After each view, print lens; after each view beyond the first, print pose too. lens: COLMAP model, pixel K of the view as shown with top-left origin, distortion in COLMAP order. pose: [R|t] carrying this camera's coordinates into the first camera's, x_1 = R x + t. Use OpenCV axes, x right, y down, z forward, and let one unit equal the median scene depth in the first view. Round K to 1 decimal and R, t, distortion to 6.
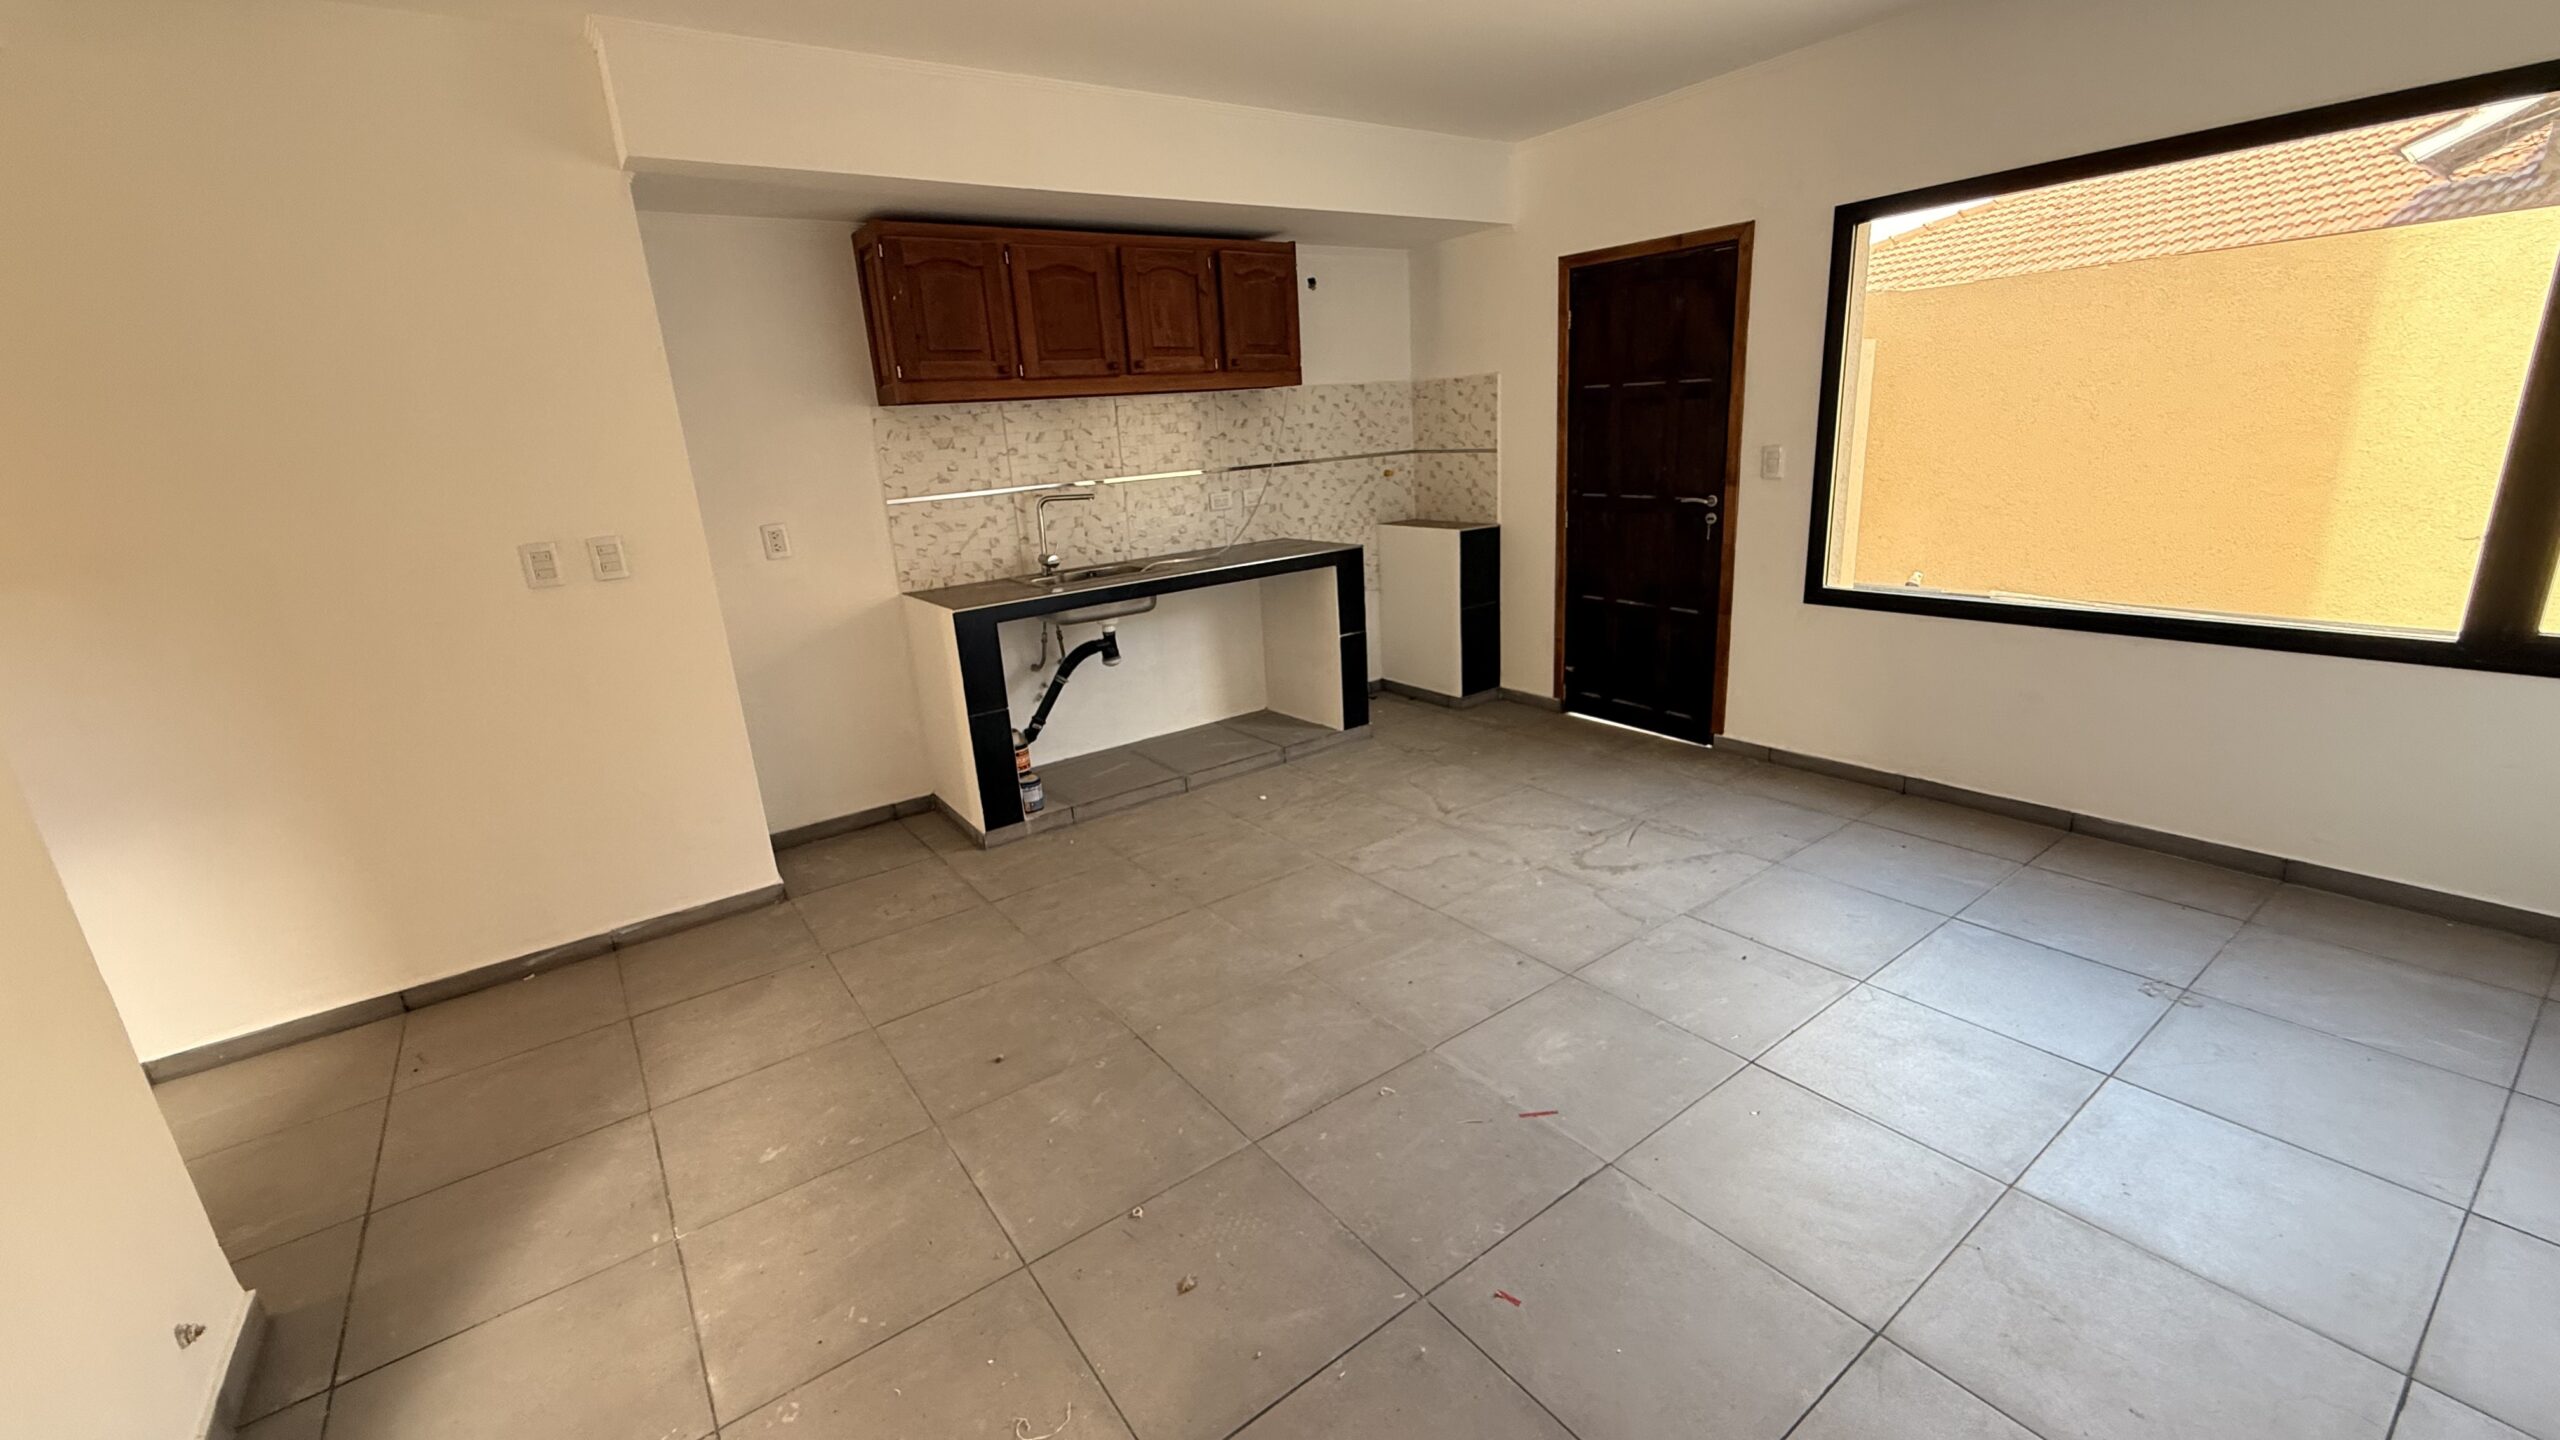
lens RADIAL K [[1021.4, 0, 1295.0], [0, 1021.4, 723.1], [0, 0, 1]] dist [-0.001278, 0.000399]
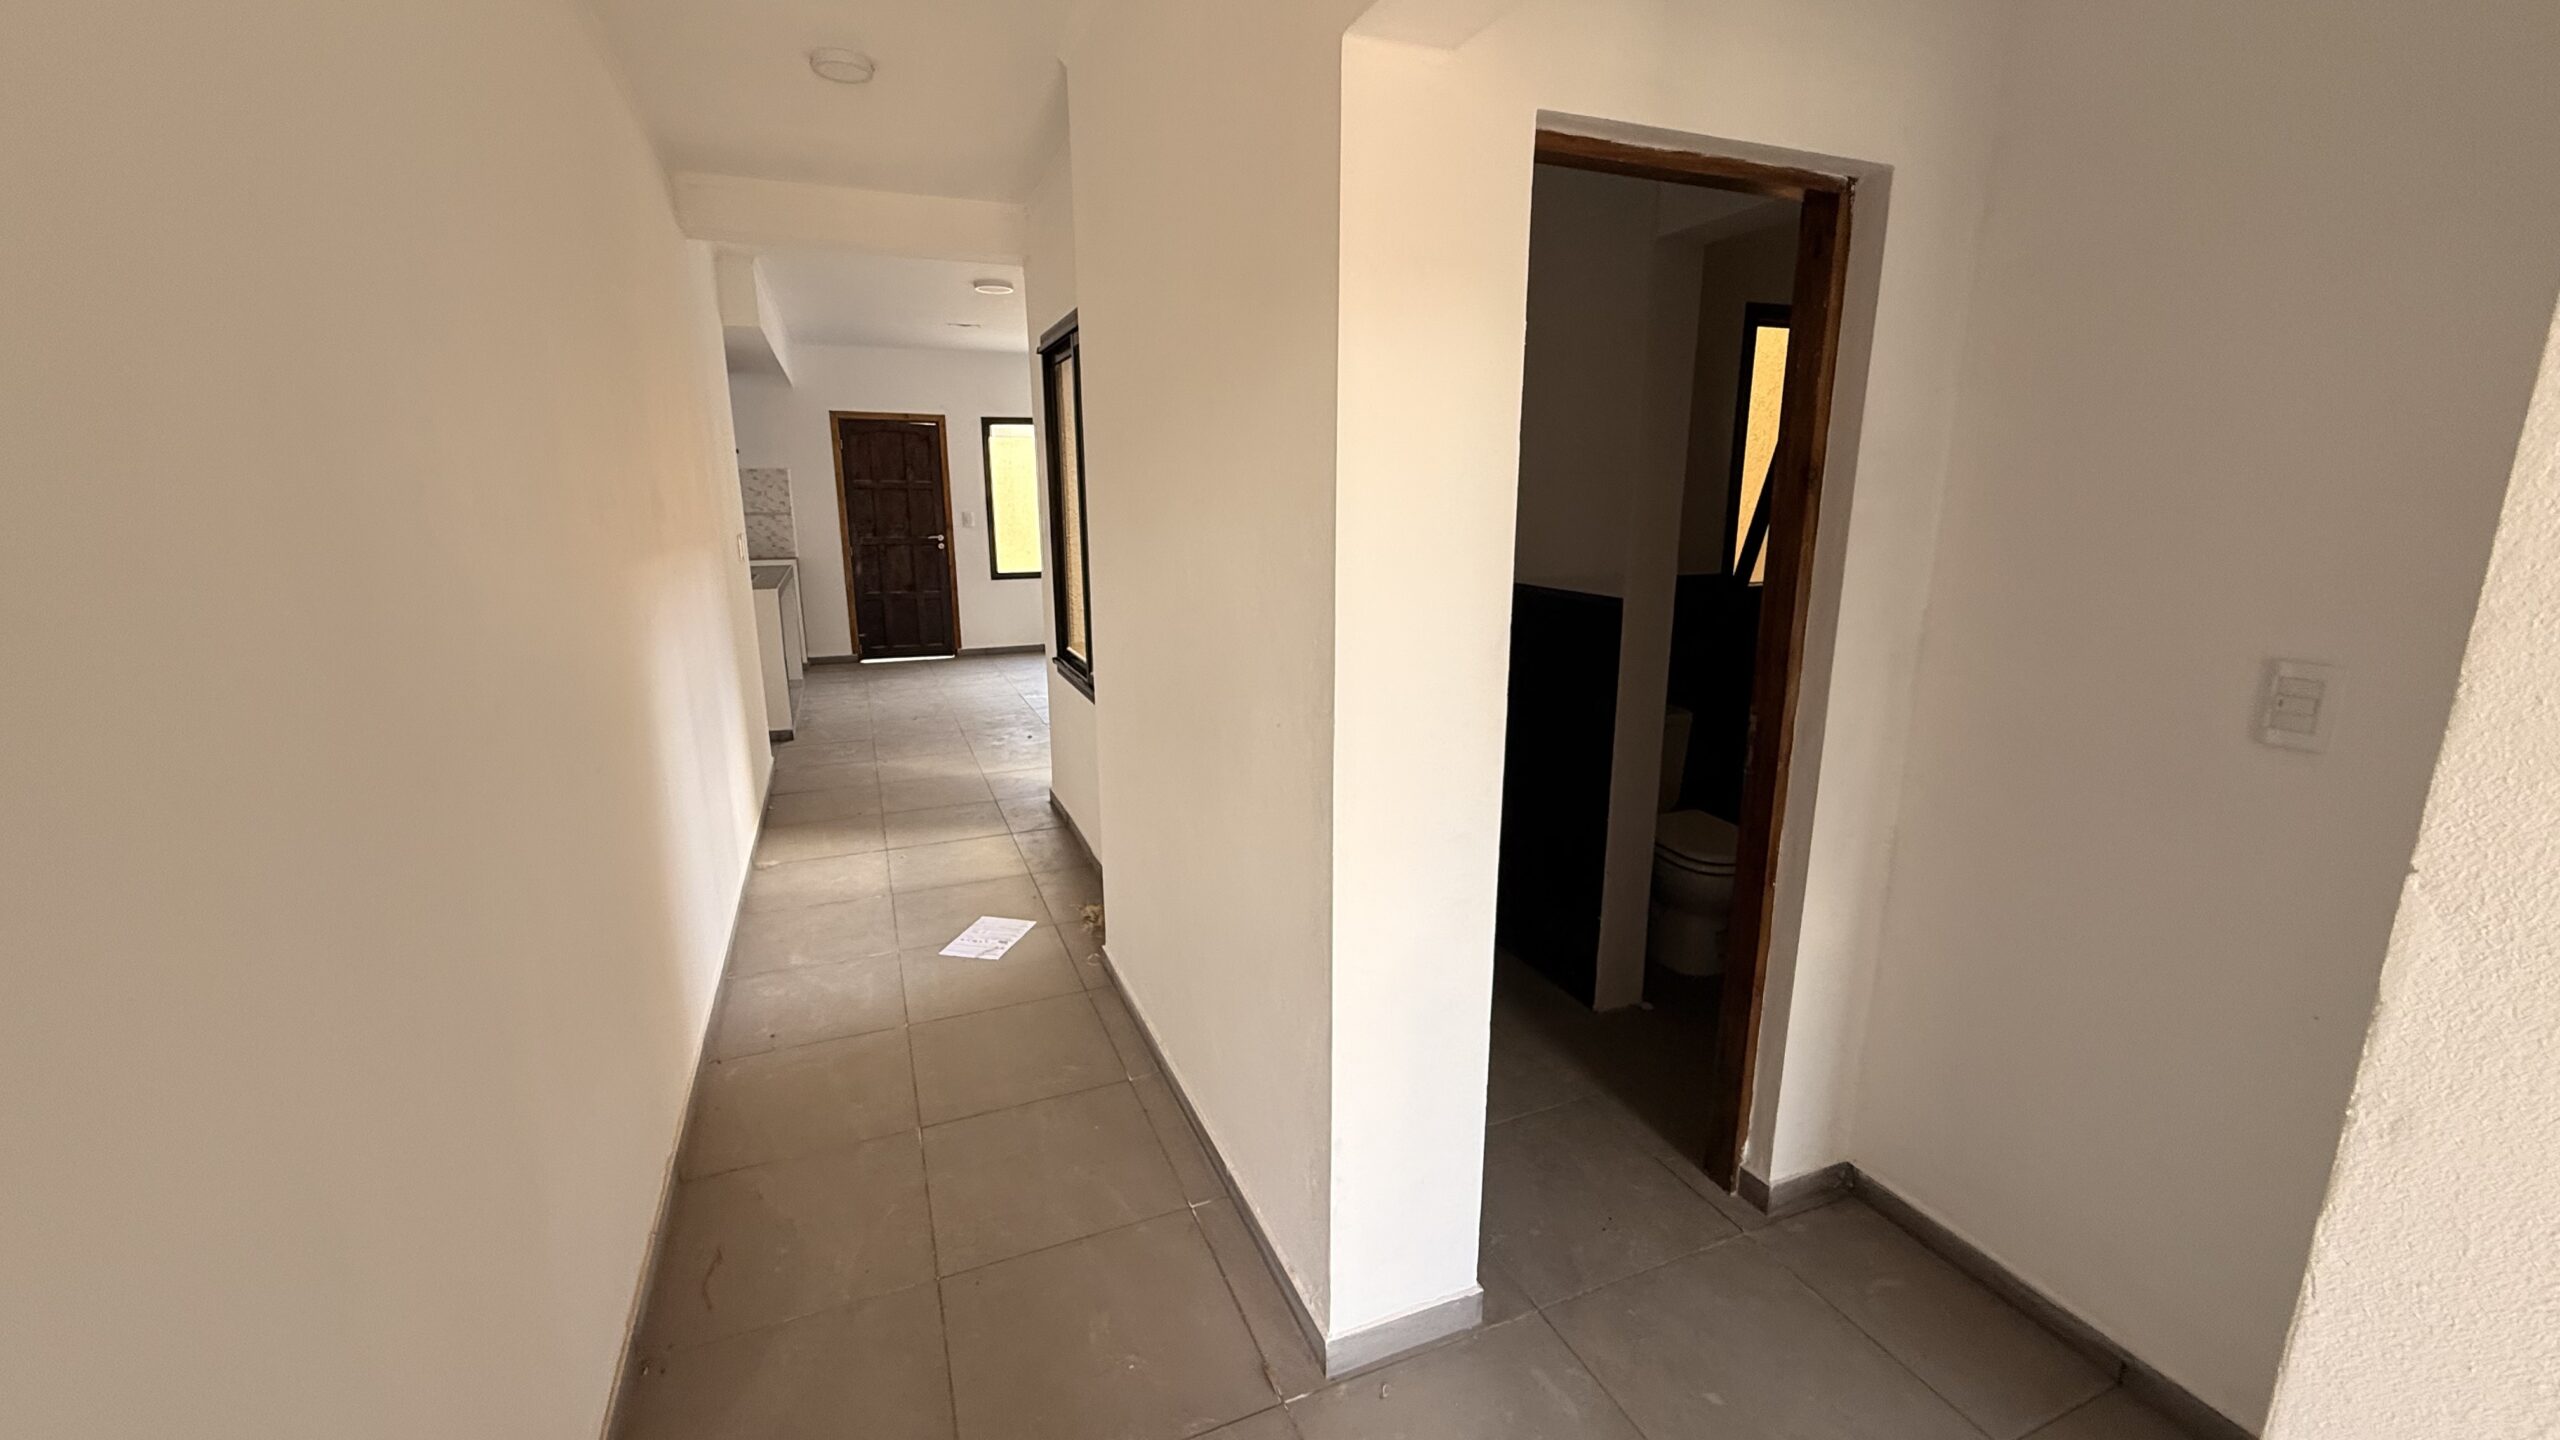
lens RADIAL K [[1021.4, 0, 1271.3], [0, 1021.4, 717.5], [0, 0, 1]] dist [-0.001278, 0.000399]
pose [[0.239634, -0.154562, 0.958481, -1.528658], [0.261803, 0.960962, 0.089507, 0.132994], [-0.934898, 0.229484, 0.270744, -0.135504]]
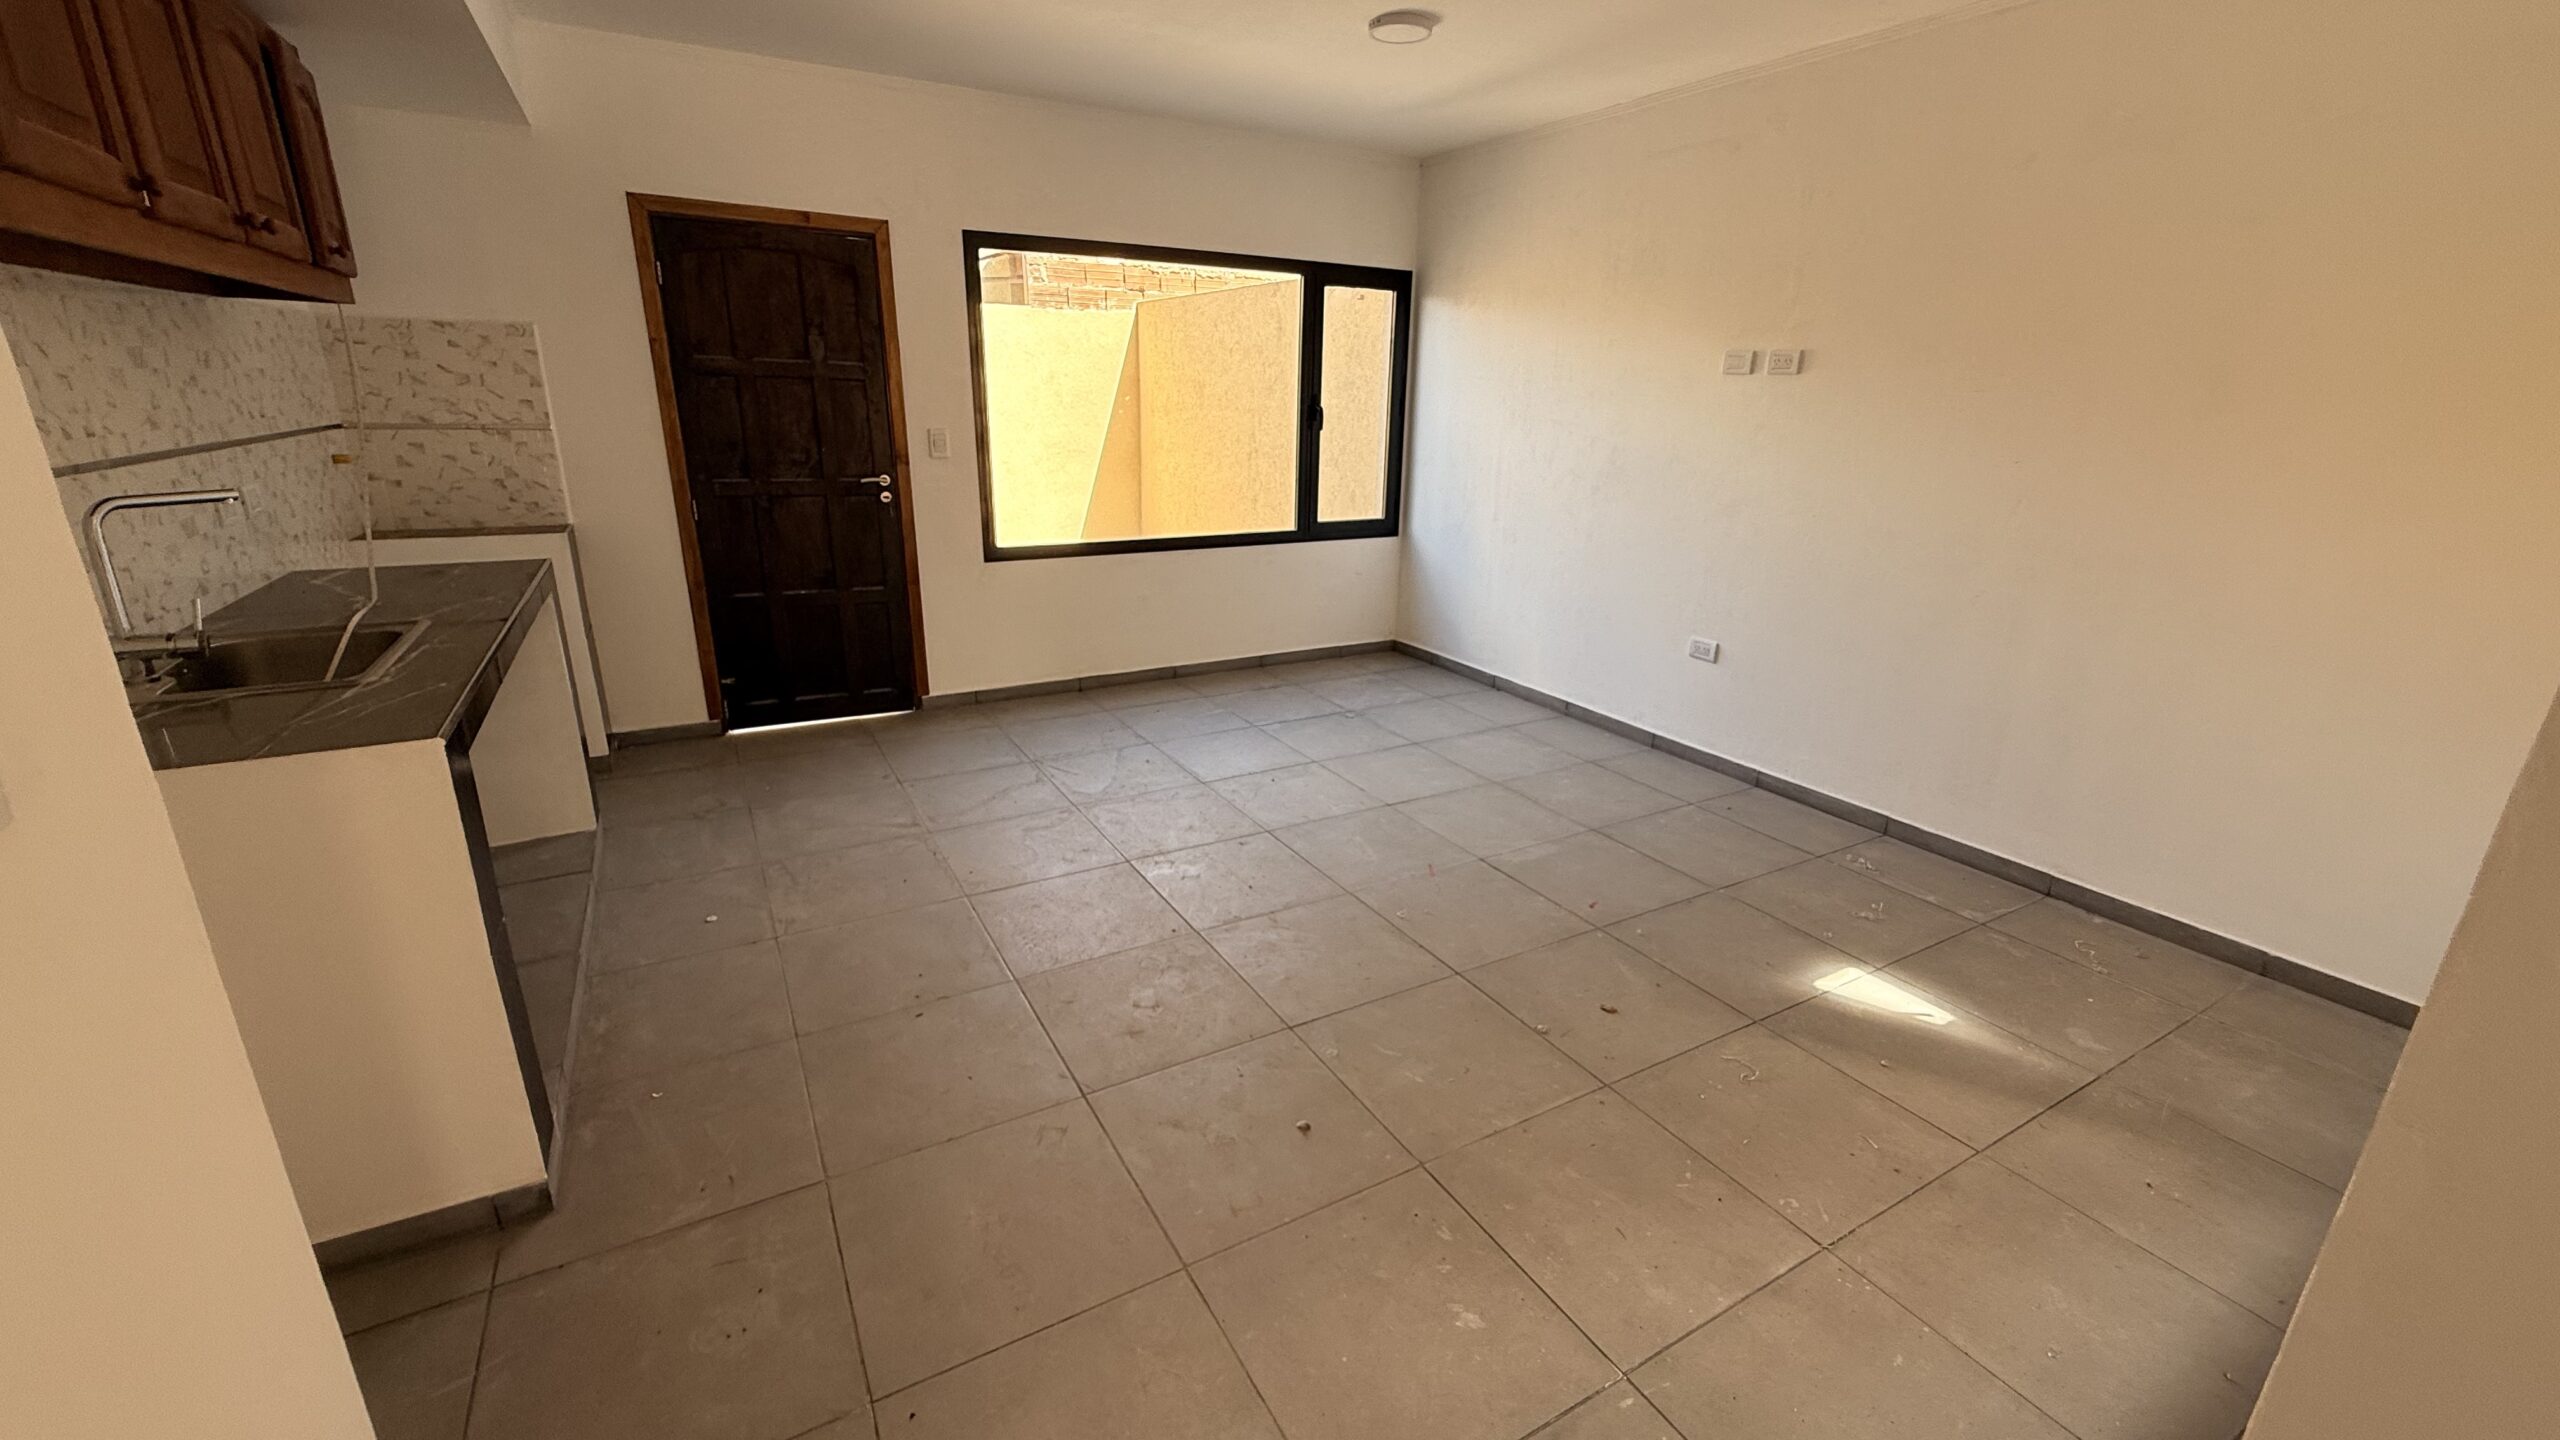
lens RADIAL K [[1021.4, 0, 1266.2], [0, 1021.4, 717.7], [0, 0, 1]] dist [-0.001278, 0.000399]
pose [[0.115819, -0.240923, 0.963609, -0.622353], [0.254986, 0.944838, 0.205582, -0.102169], [-0.959983, 0.221896, 0.170862, 0.496605]]
